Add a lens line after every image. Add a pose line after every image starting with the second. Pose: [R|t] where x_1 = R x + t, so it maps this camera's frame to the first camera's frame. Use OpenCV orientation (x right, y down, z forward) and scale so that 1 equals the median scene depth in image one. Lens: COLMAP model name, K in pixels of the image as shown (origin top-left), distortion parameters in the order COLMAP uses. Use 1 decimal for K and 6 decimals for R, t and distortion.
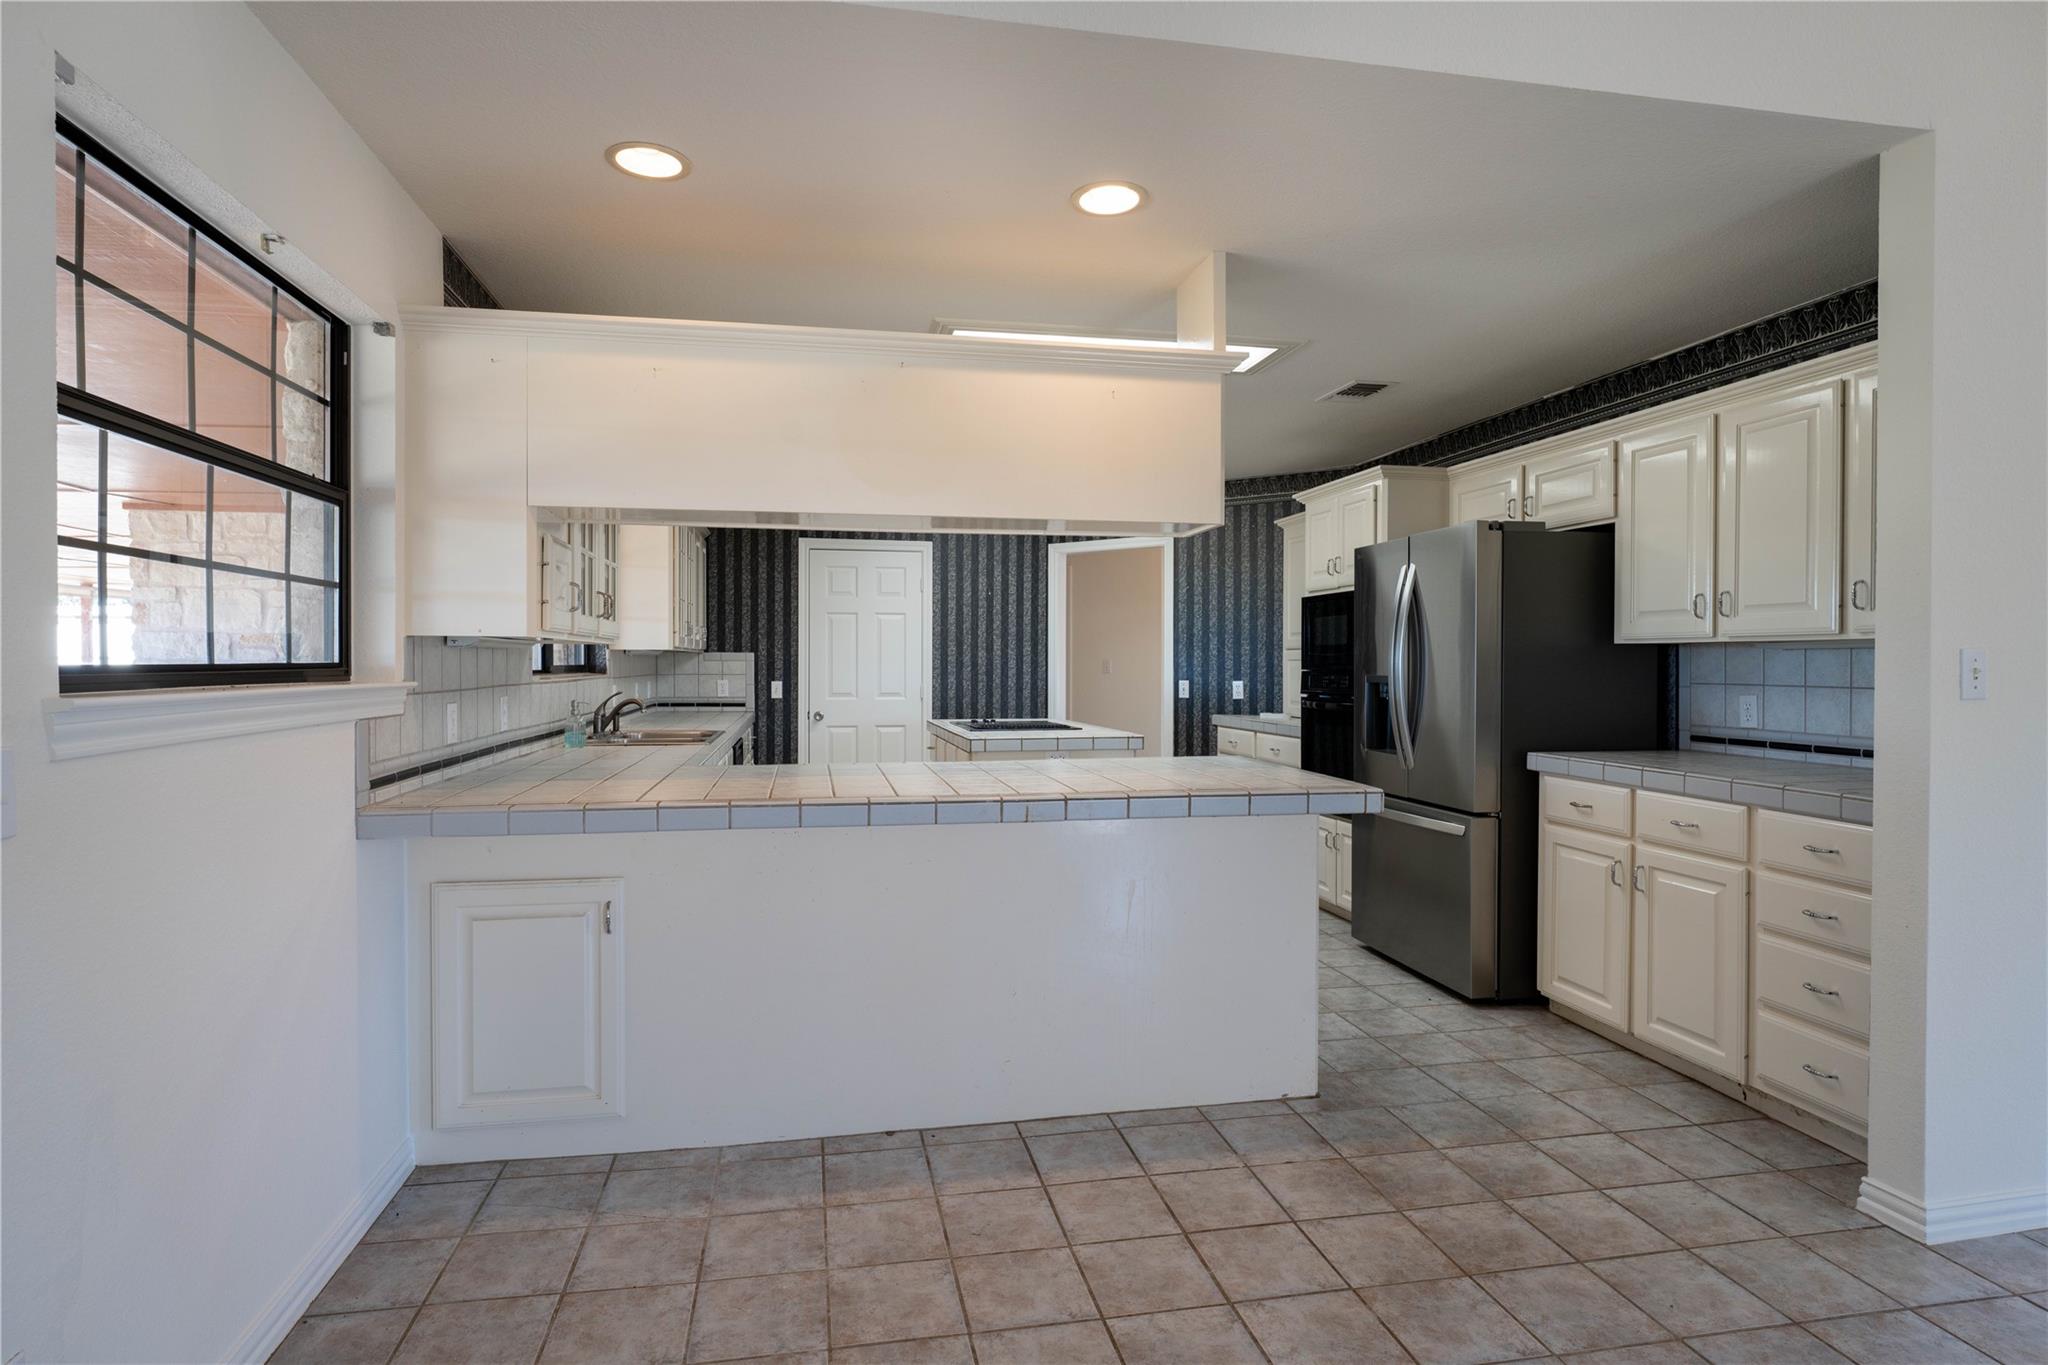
lens RADIAL K [[922.1, 0, 1024.0], [0, 922.1, 682.5], [0, 0, 1]] dist [-0.001055, -0.000173]
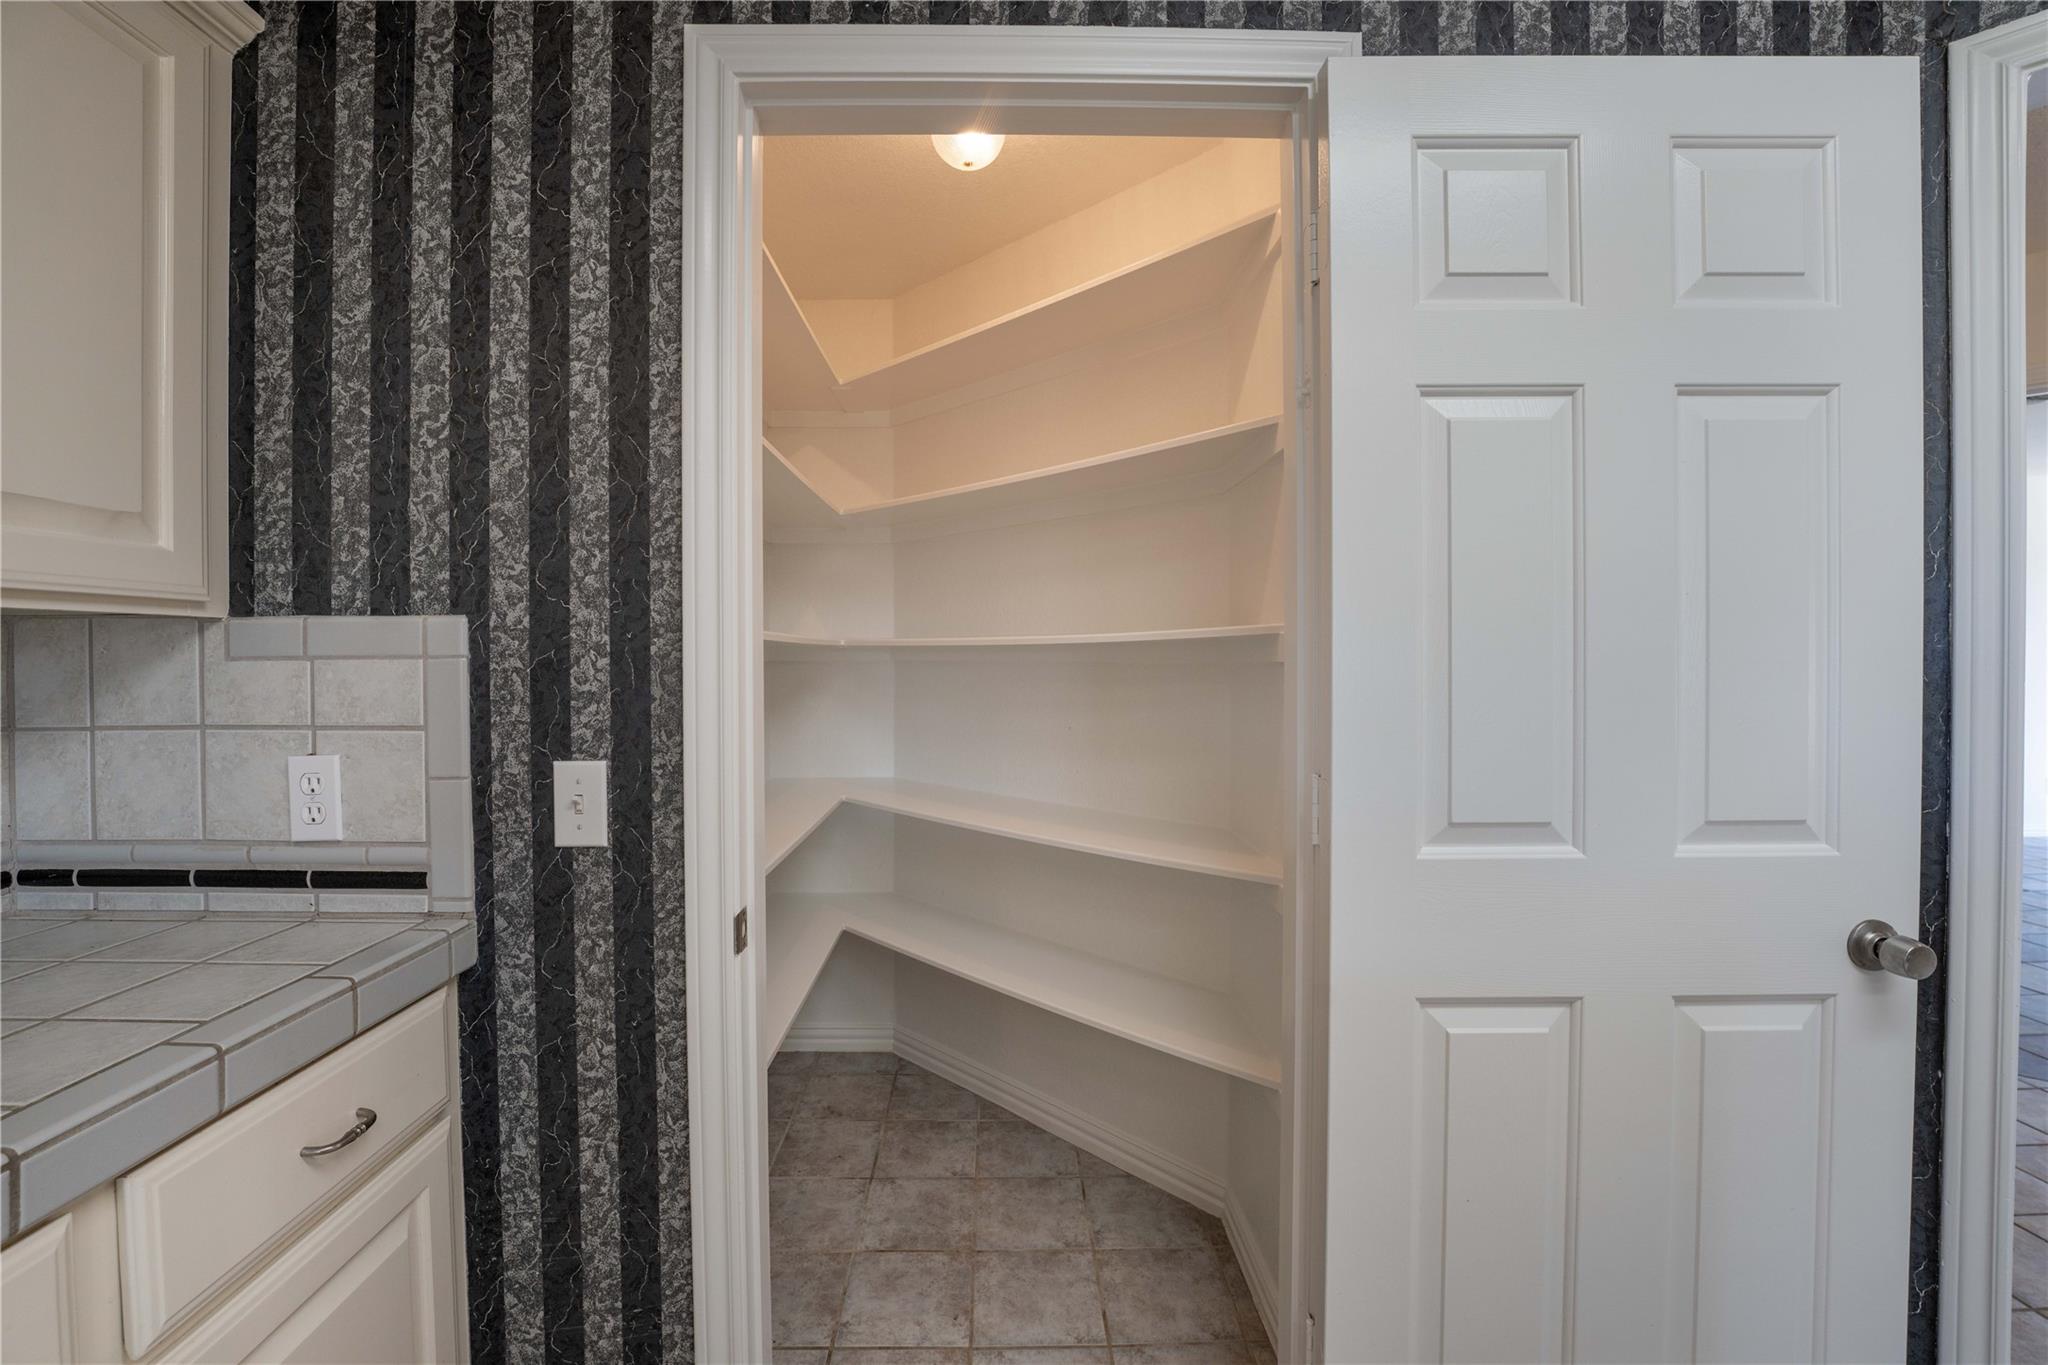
lens RADIAL K [[869.2, 0, 1024.0], [0, 869.2, 682.5], [0, 0, 1]] dist [-0.010668, -0.000081]
pose [[0.989324, -0.005574, -0.145623, -0.148324], [0.005099, 0.999980, -0.003634, -0.016779], [0.145641, 0.002853, 0.989333, 0.833315]]
